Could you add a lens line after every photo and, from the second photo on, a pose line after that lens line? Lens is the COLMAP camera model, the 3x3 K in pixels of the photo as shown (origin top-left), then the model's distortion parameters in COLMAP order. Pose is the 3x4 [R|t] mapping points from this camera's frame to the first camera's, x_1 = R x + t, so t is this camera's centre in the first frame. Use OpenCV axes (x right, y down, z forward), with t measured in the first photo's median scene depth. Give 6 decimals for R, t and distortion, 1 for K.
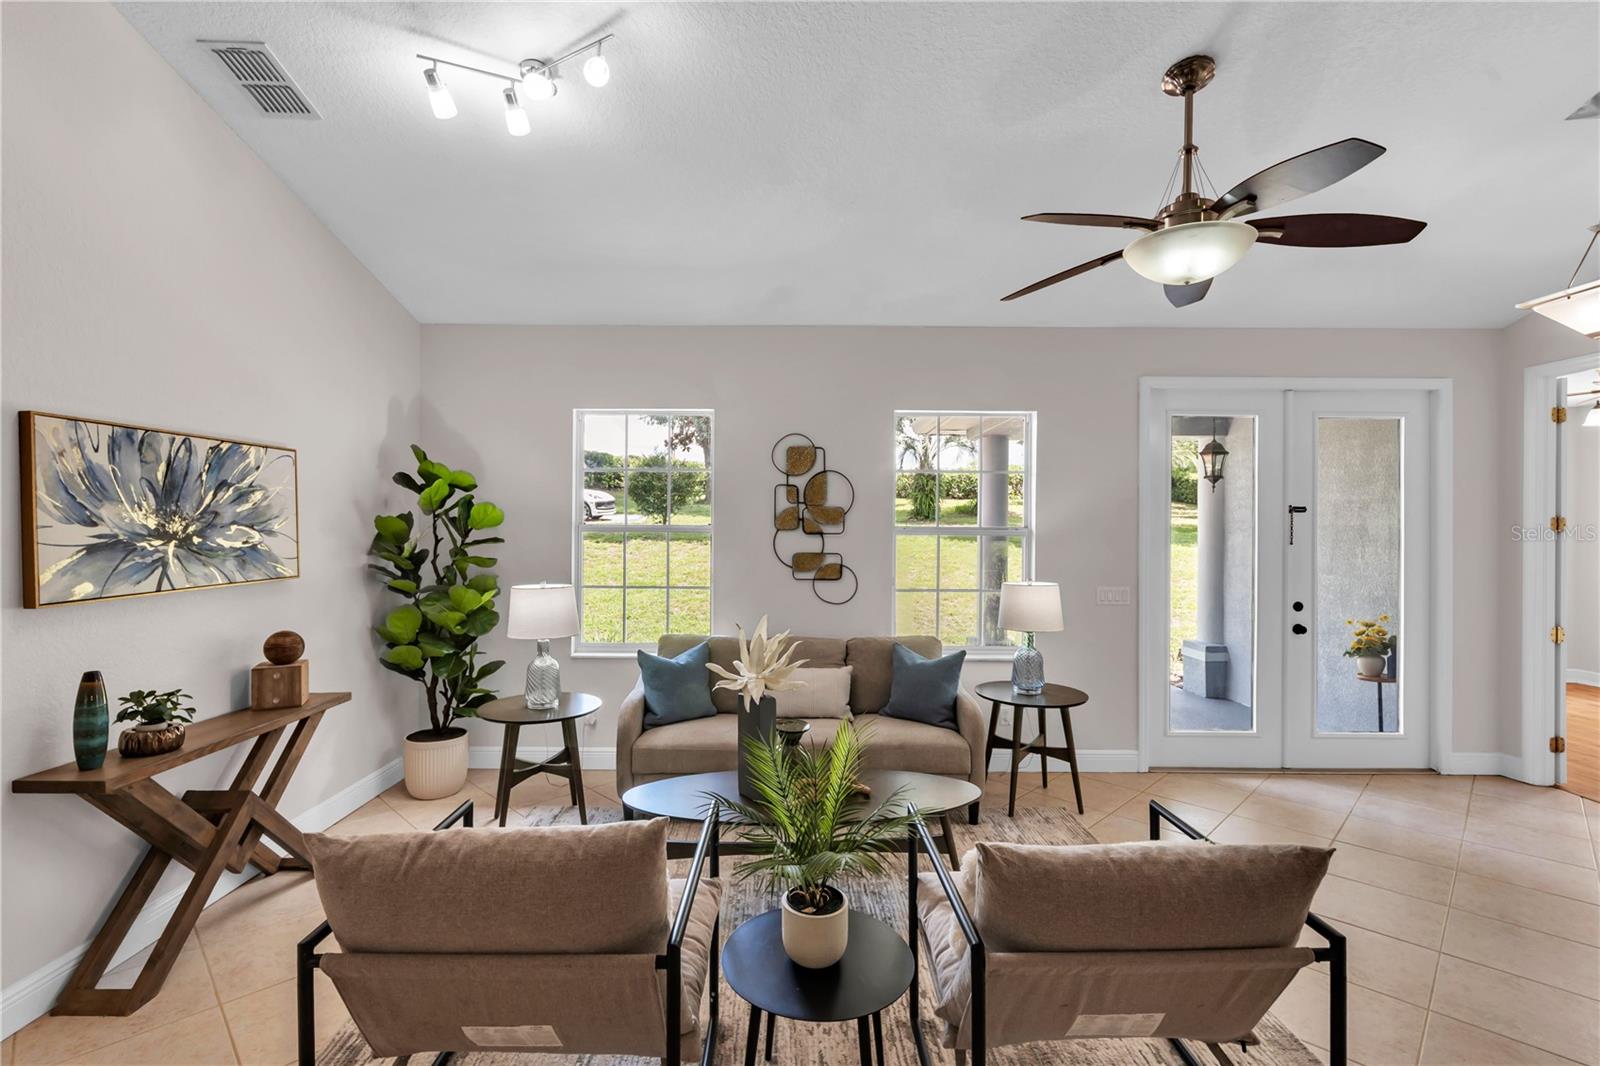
lens RADIAL K [[739.3, 0, 784.5], [0, 739.3, 527.9], [0, 0, 1]] dist [-0.000592, -0.000070]
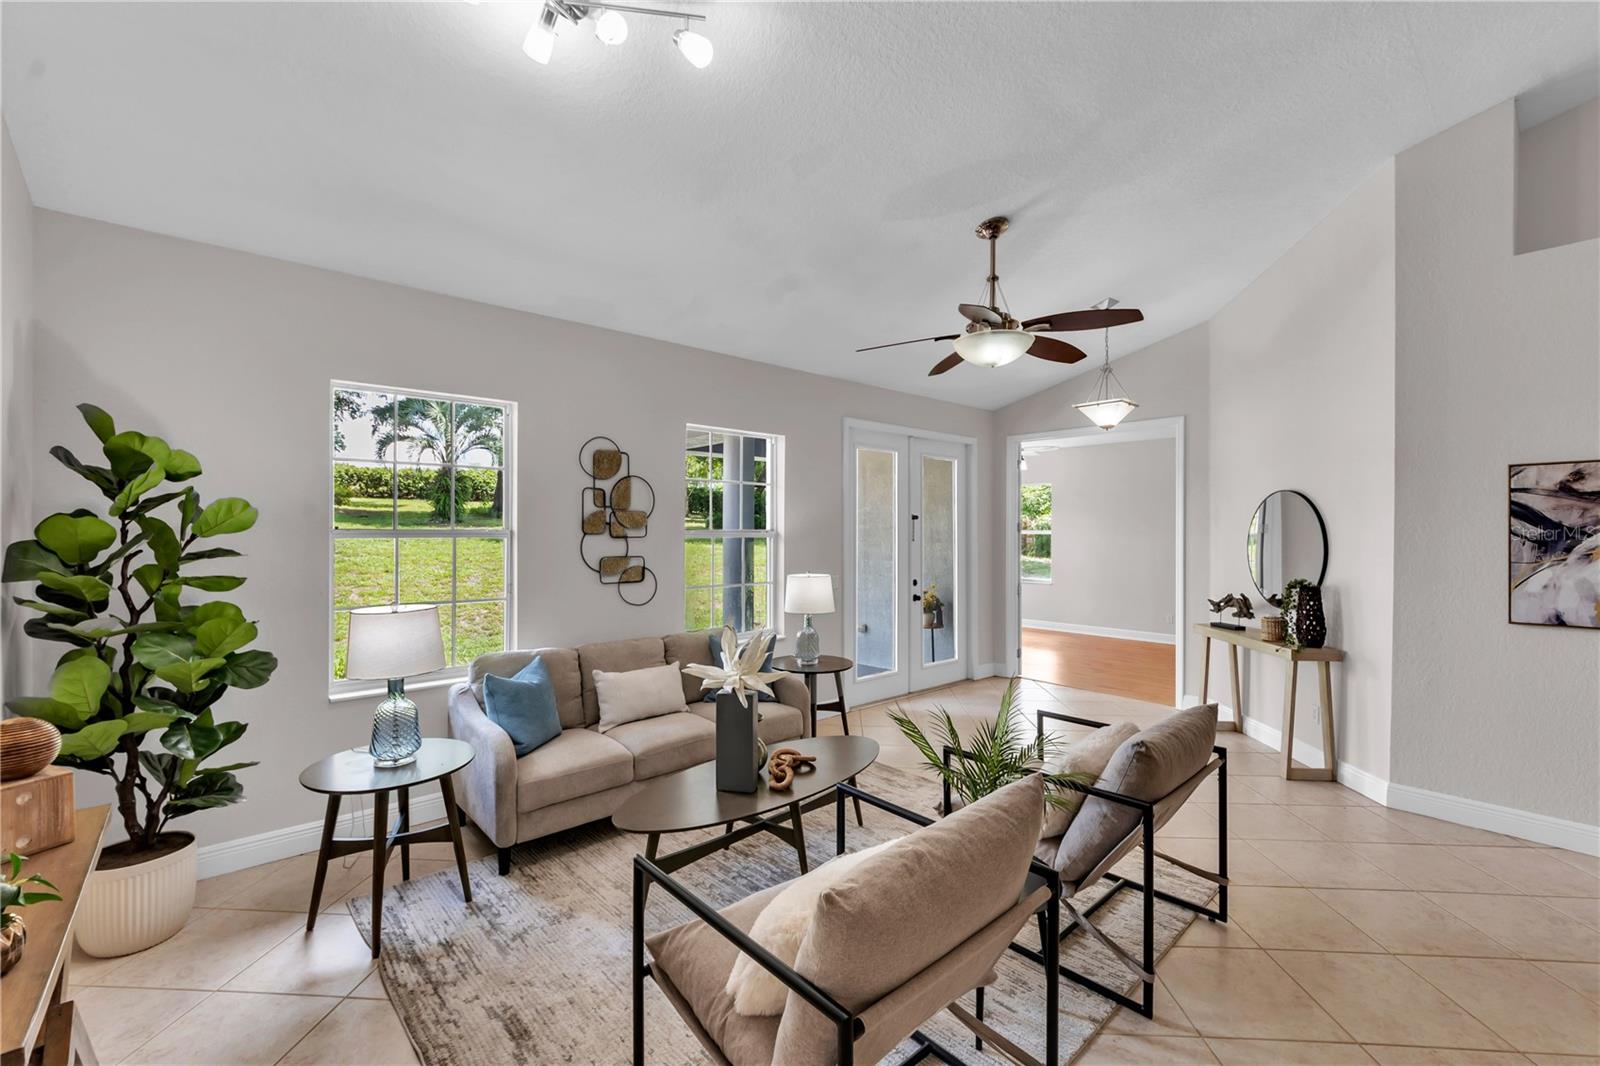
lens RADIAL K [[677.6, 0, 800.0], [0, 677.6, 533.0], [0, 0, 1]] dist [0.000647, -0.000093]
pose [[0.743329, -0.007434, 0.668885, -0.396601], [0.003533, 0.999968, 0.007187, -0.004140], [-0.668917, -0.002979, 0.743331, 0.145566]]
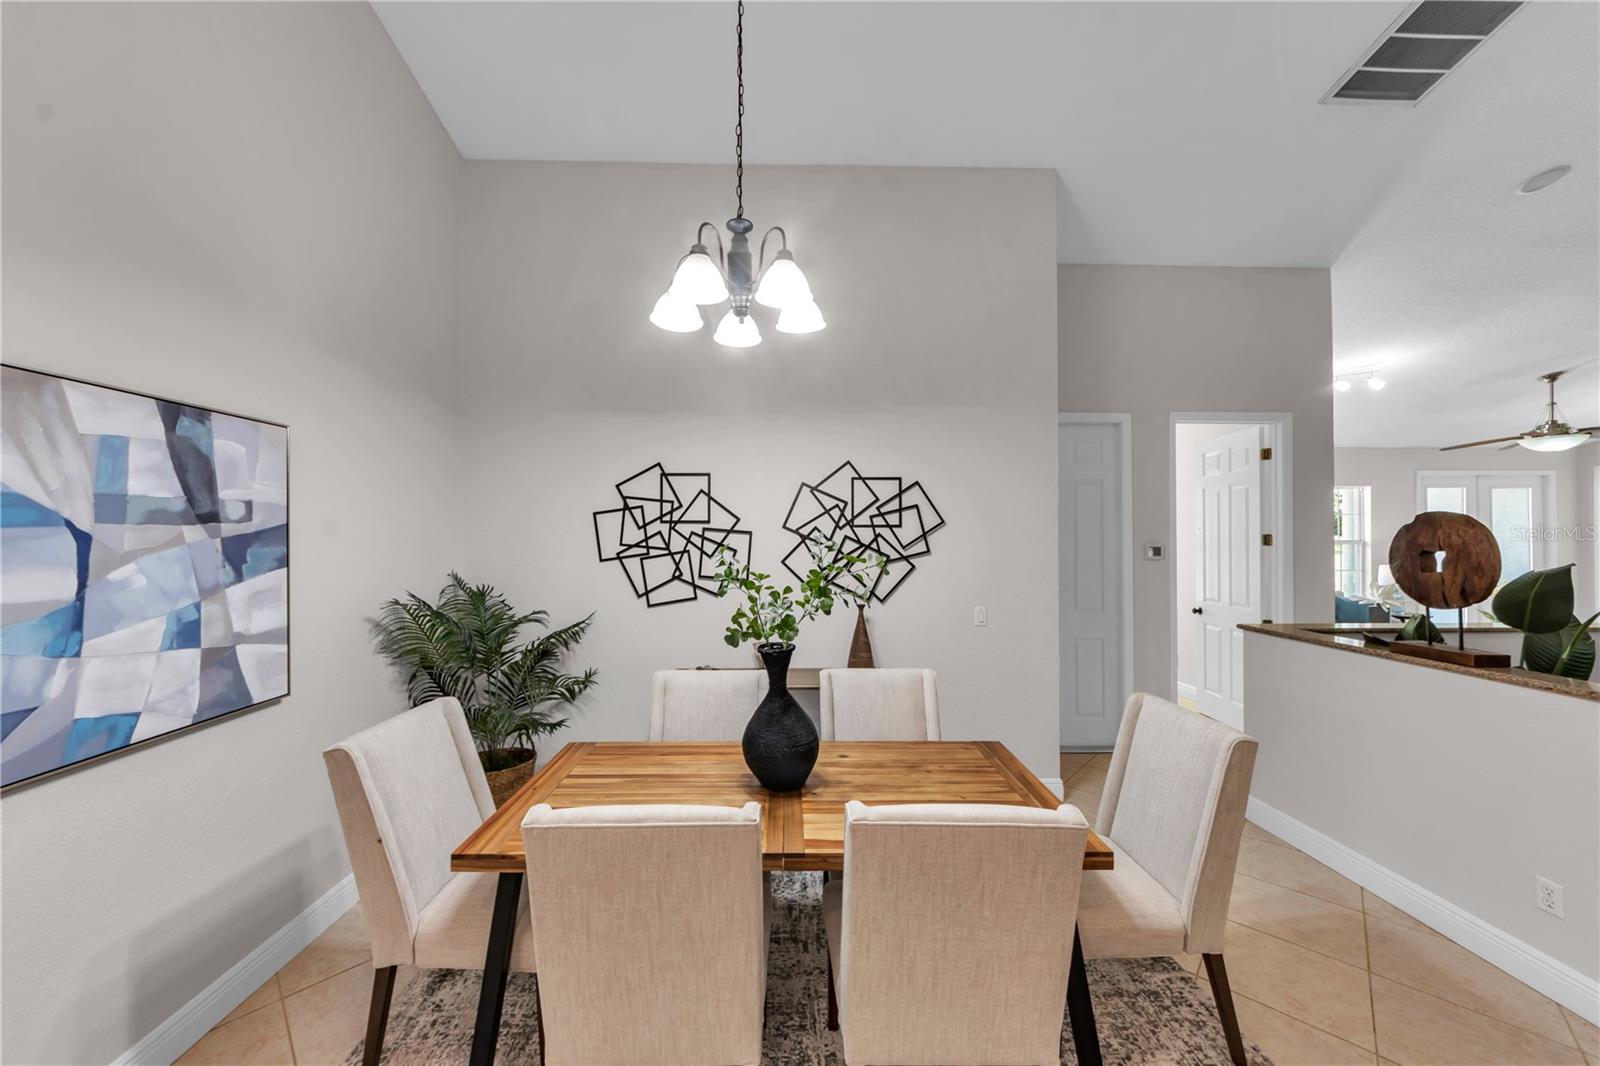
lens RADIAL K [[575.4, 0, 790.4], [0, 575.4, 535.9], [0, 0, 1]] dist [-0.000198, -0.000034]
pose [[0.999517, -0.008343, 0.029942, -1.410211], [0.008455, 0.999958, -0.003620, -0.021986], [-0.029910, 0.003872, 0.999545, -0.630649]]
